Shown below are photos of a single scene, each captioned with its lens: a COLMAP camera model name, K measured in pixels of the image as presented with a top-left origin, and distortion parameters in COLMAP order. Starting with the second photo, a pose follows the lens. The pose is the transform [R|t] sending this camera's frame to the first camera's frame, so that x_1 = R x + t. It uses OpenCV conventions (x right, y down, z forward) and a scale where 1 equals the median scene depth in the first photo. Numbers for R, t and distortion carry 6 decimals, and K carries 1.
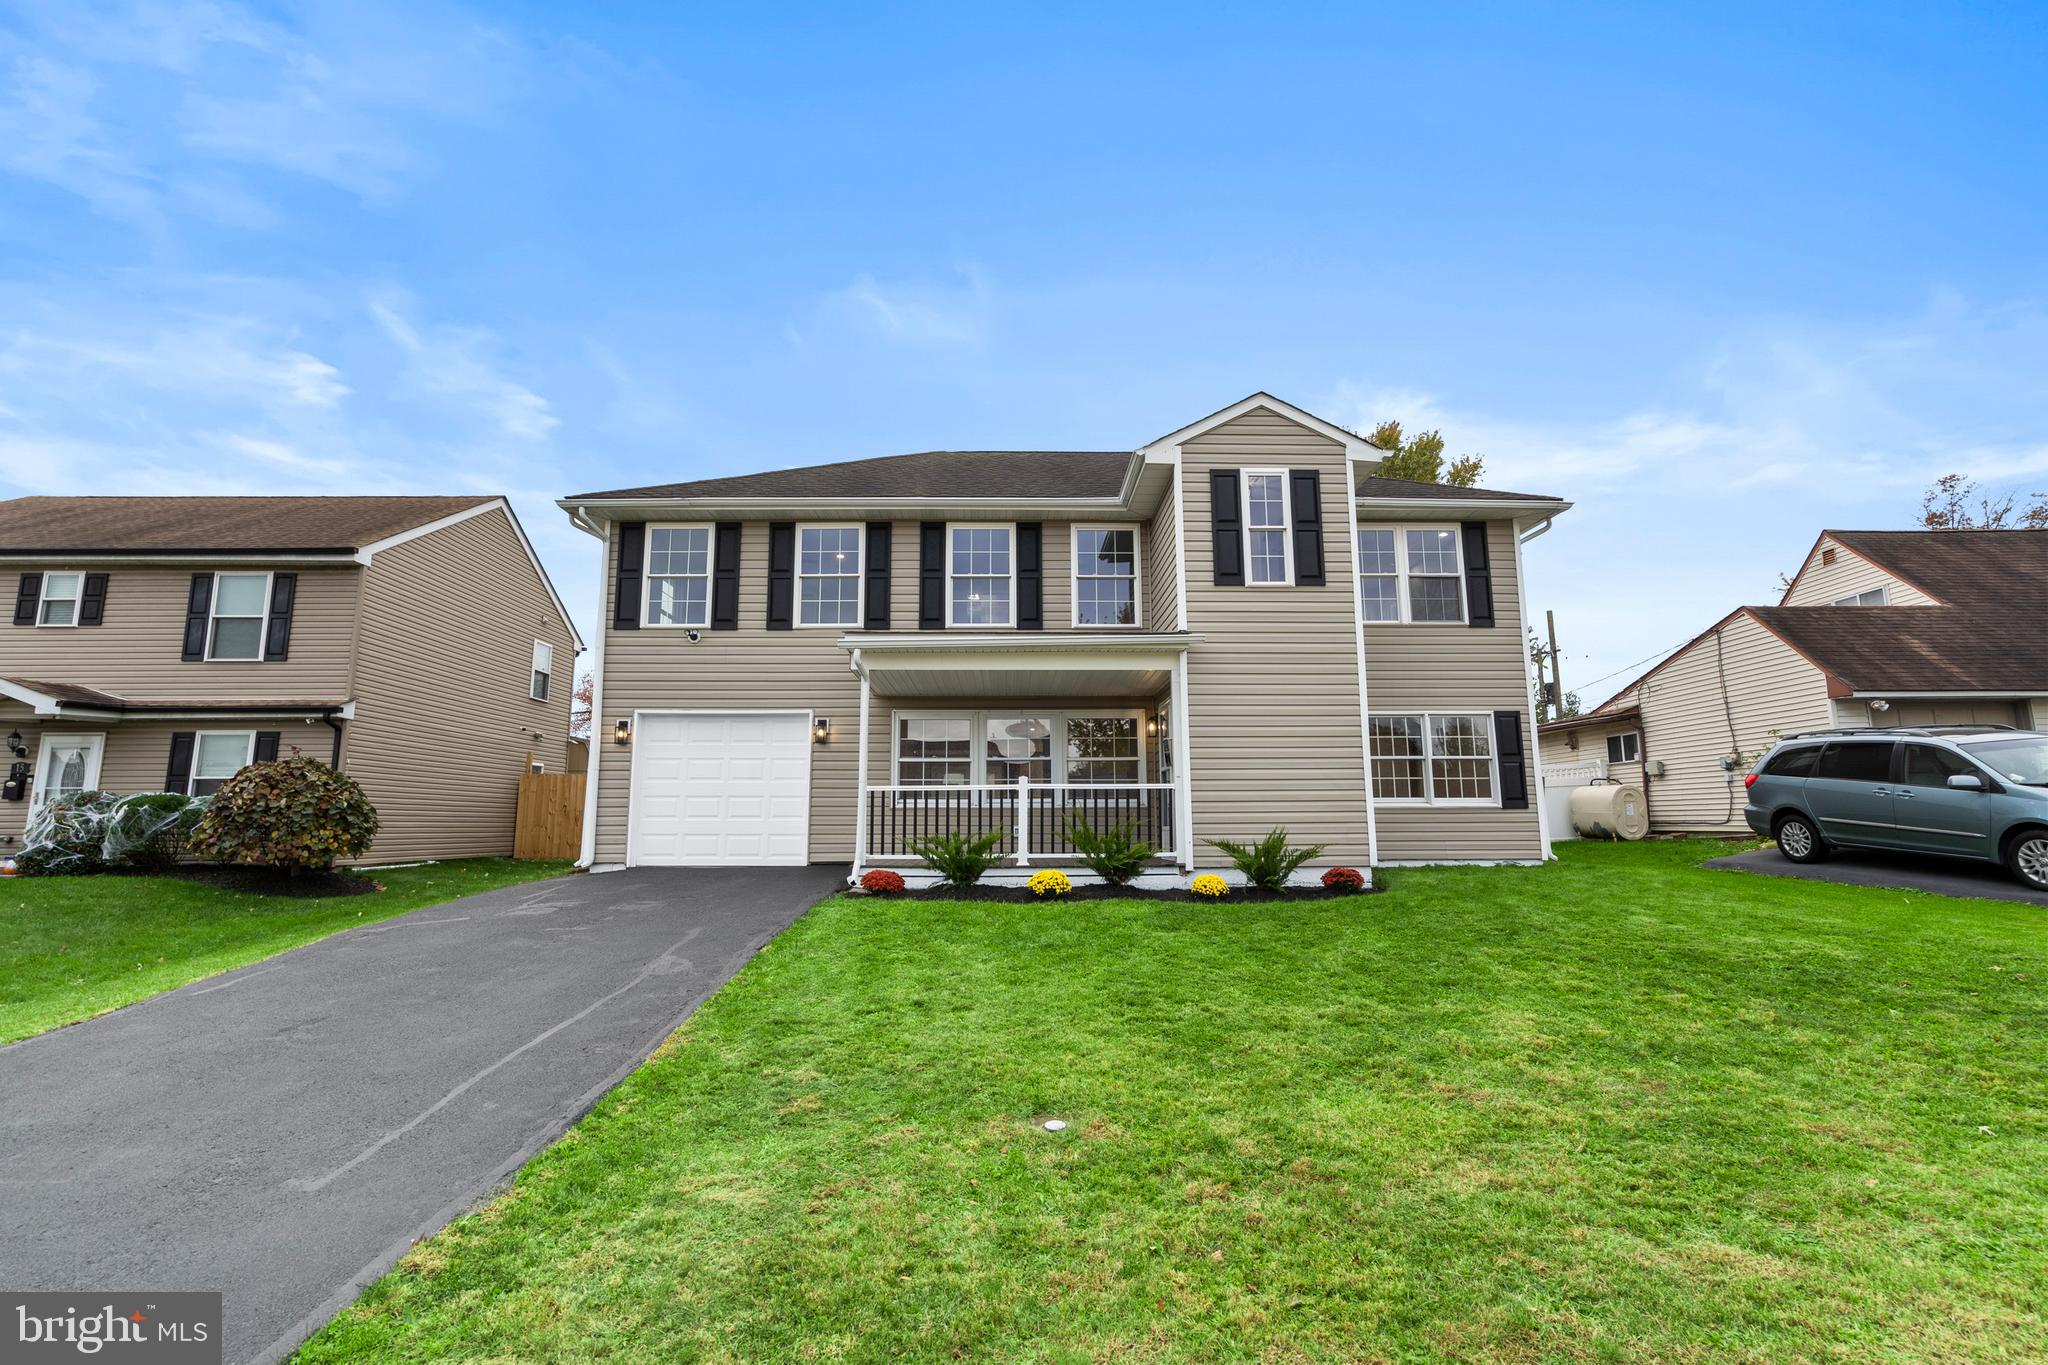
lens RADIAL K [[945.3, 0, 1035.2], [0, 945.3, 682.1], [0, 0, 1]] dist [-0.019171, 0.000972]
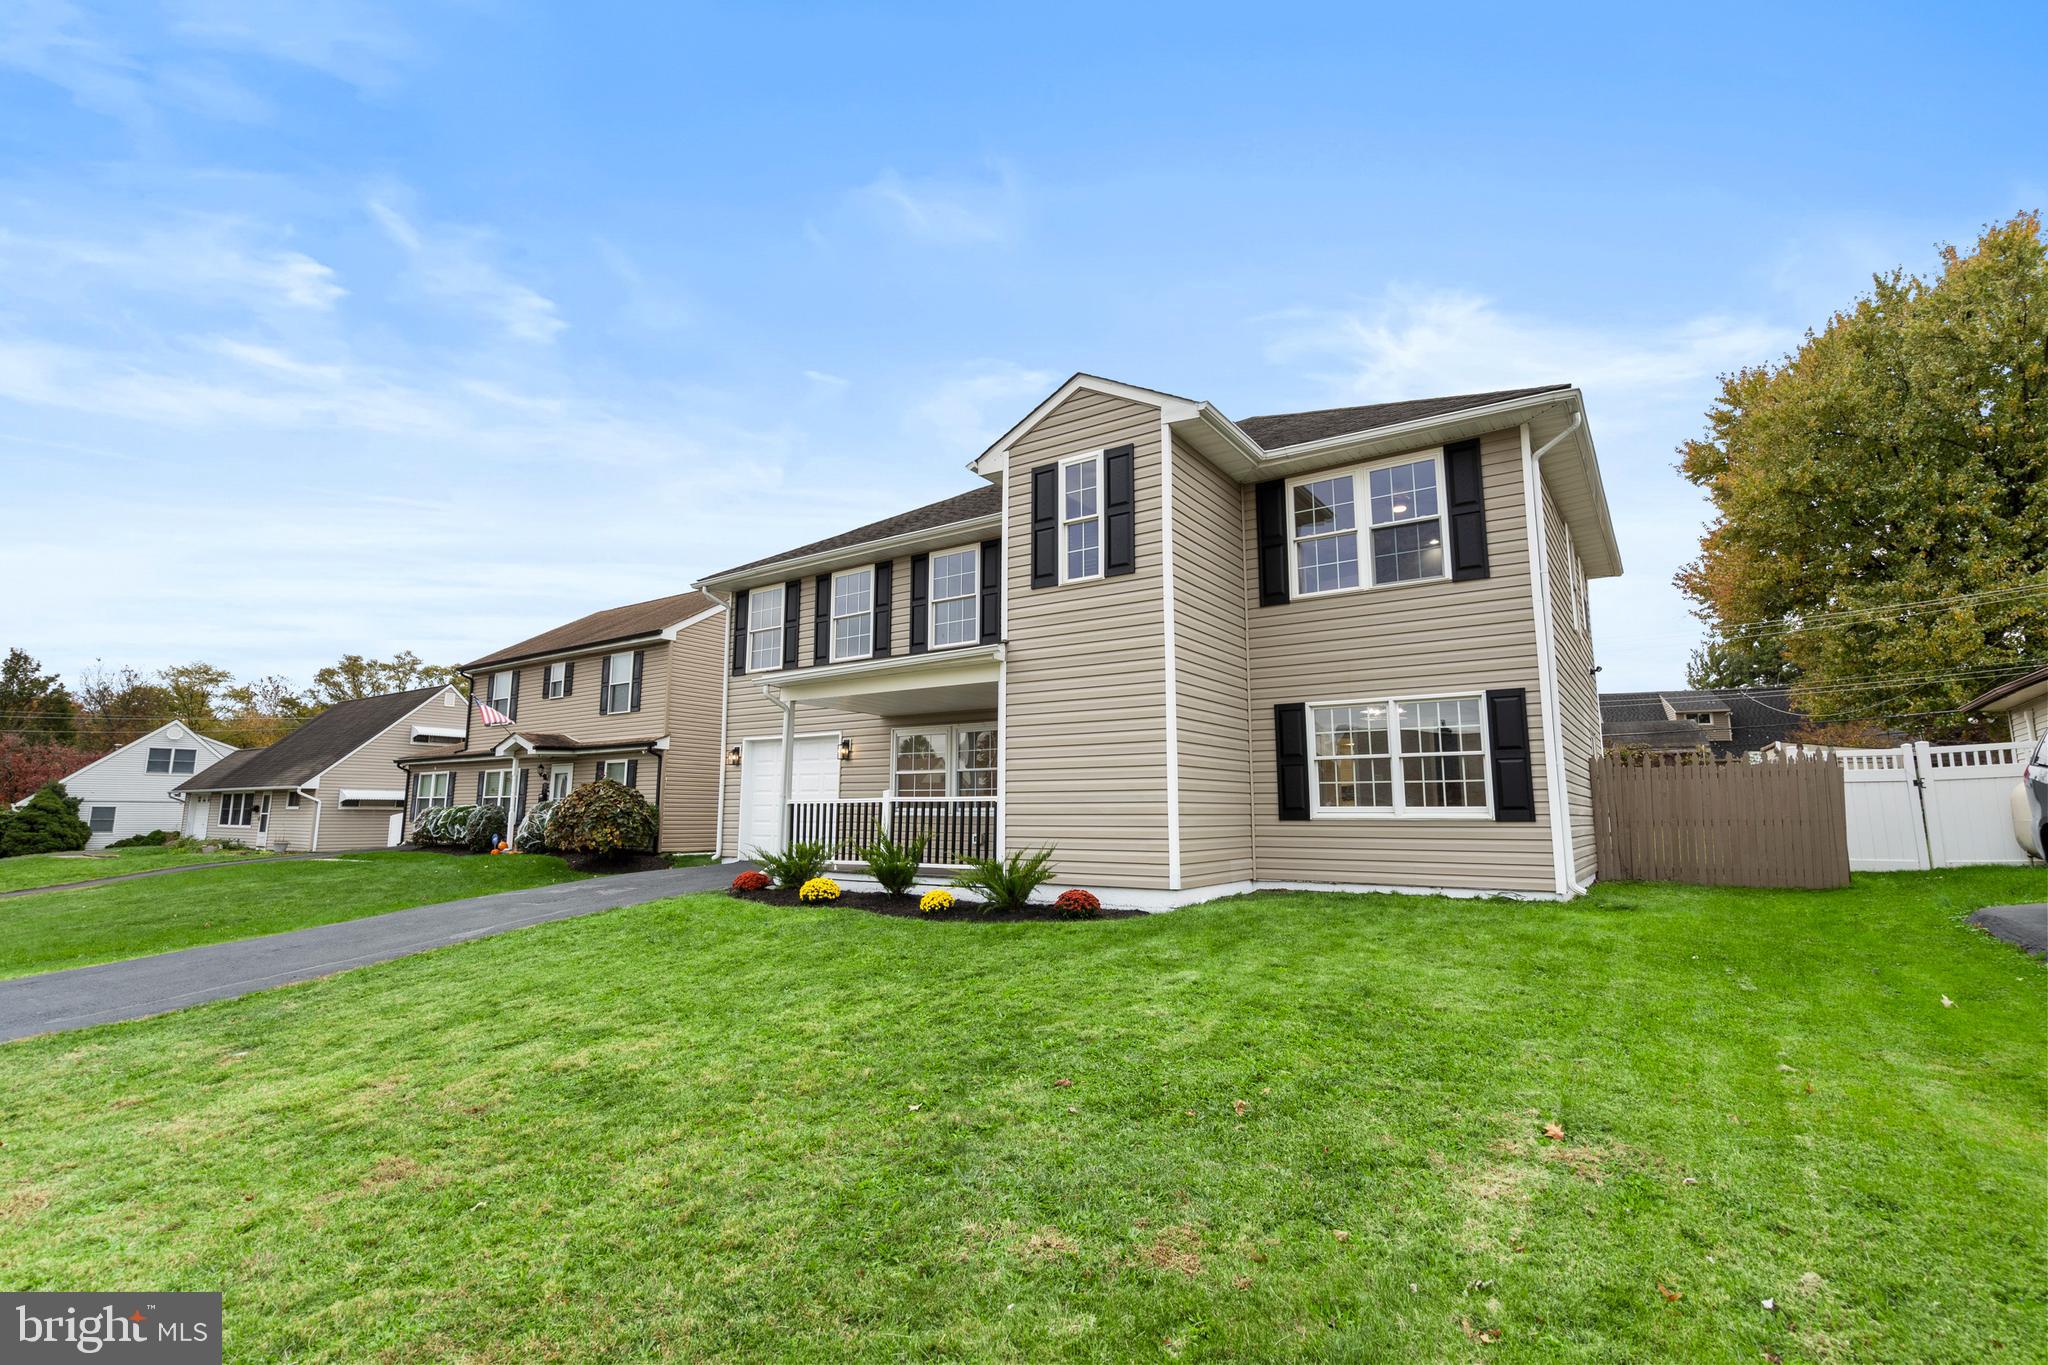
lens RADIAL K [[945.3, 0, 1028.6], [0, 945.3, 683.6], [0, 0, 1]] dist [-0.019171, 0.000972]
pose [[0.807376, -0.074591, -0.585304, 0.642022], [0.080977, 0.996598, -0.015306, 0.007030], [0.584455, -0.035039, 0.810669, 0.183351]]
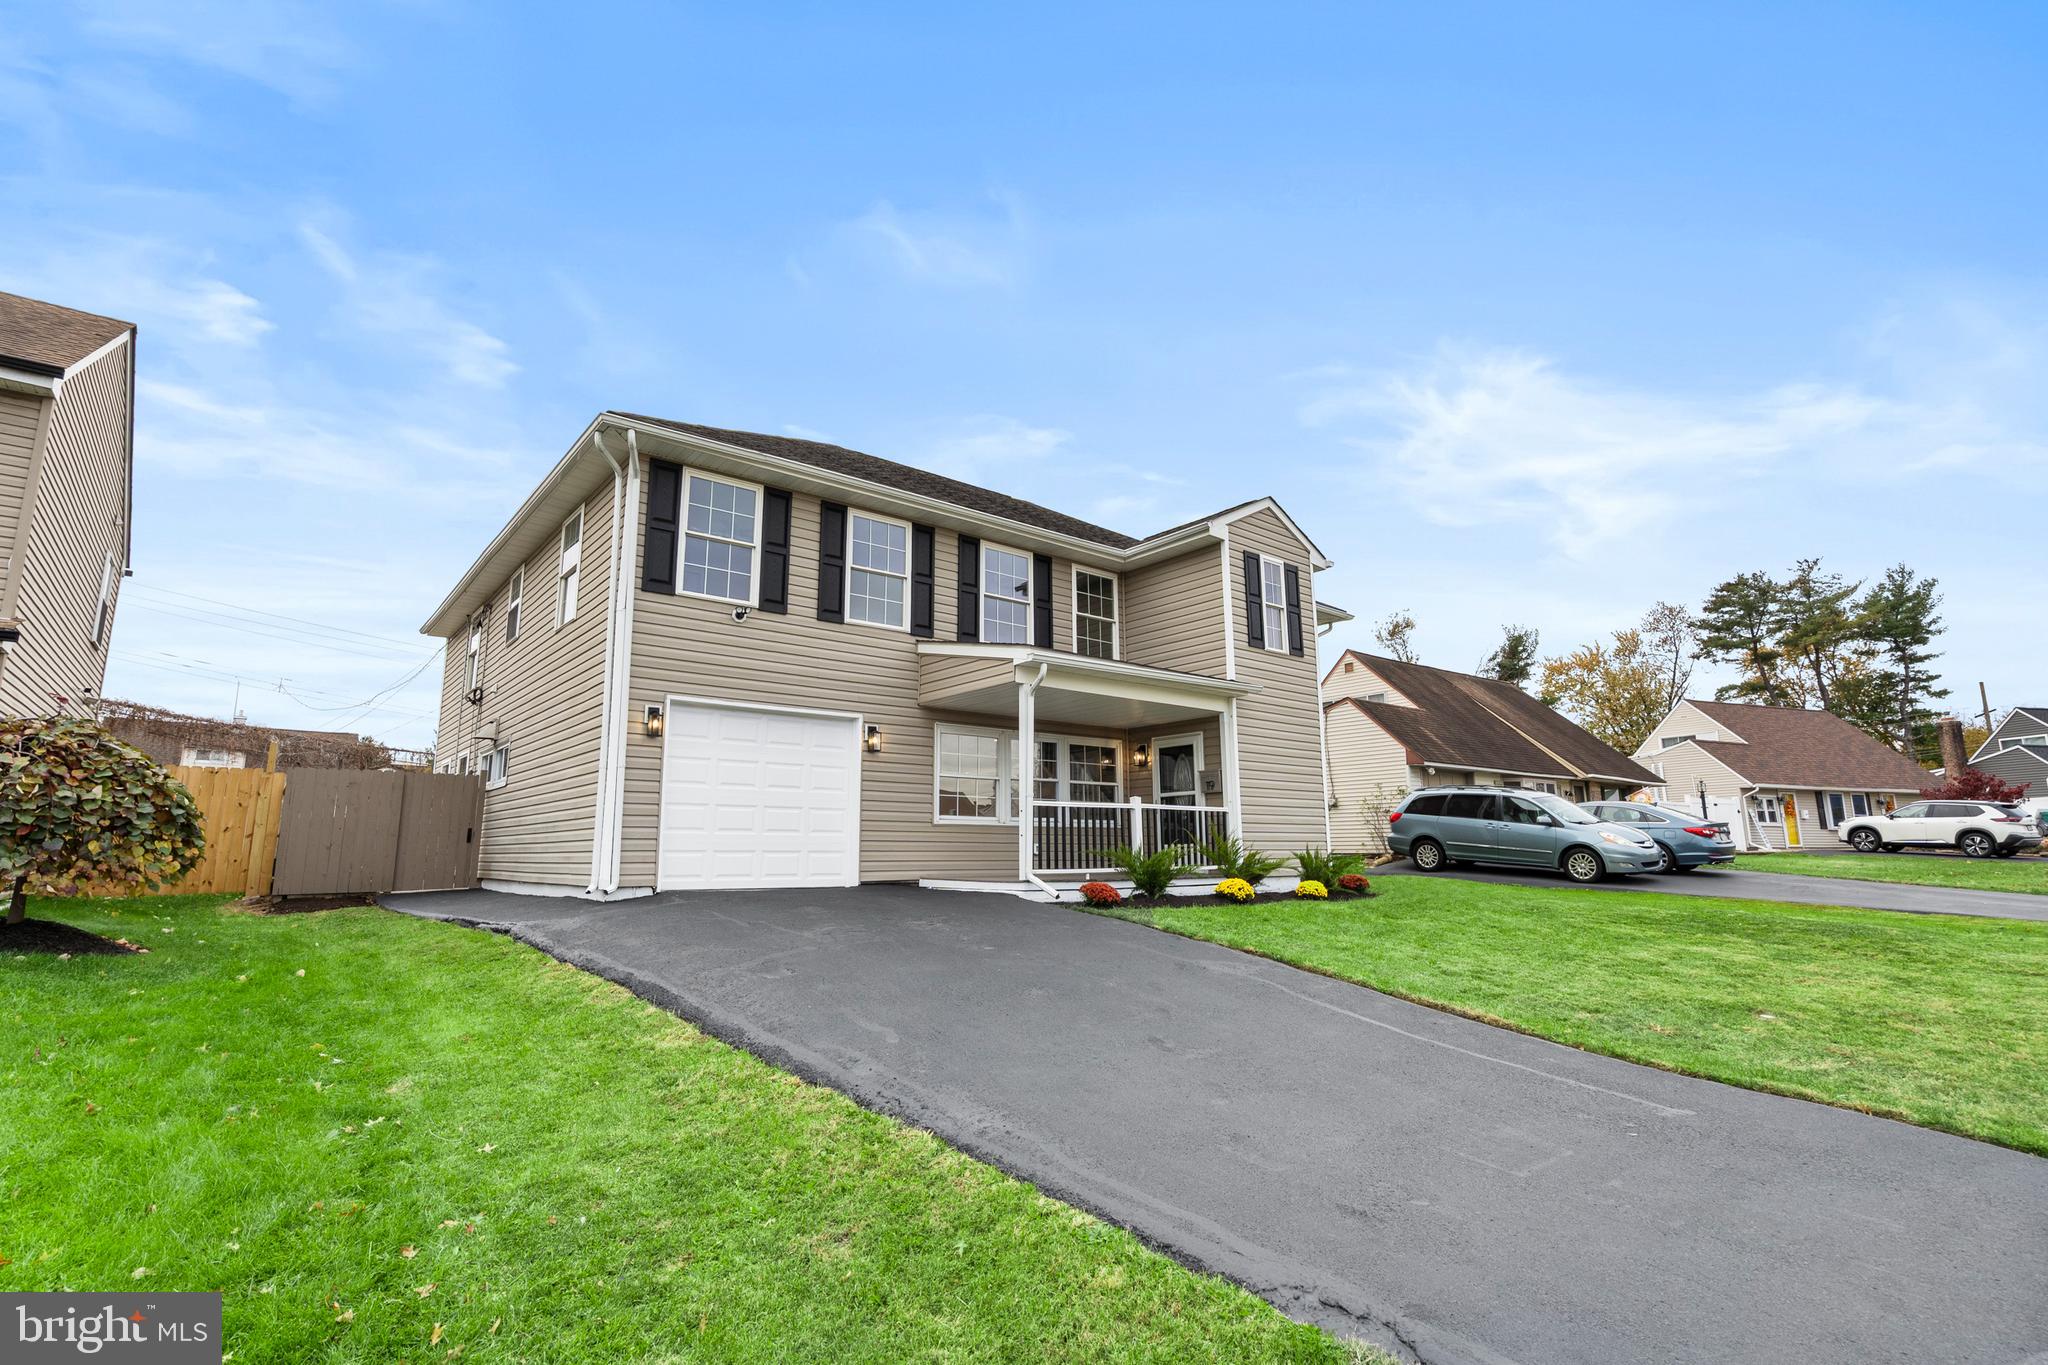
lens RADIAL K [[945.3, 0, 1038.5], [0, 945.3, 682.7], [0, 0, 1]] dist [-0.019171, 0.000972]
pose [[0.787110, 0.110198, 0.606889, -0.656690], [-0.091958, 0.993880, -0.061201, 0.038910], [-0.609919, -0.007637, 0.792427, 0.169129]]
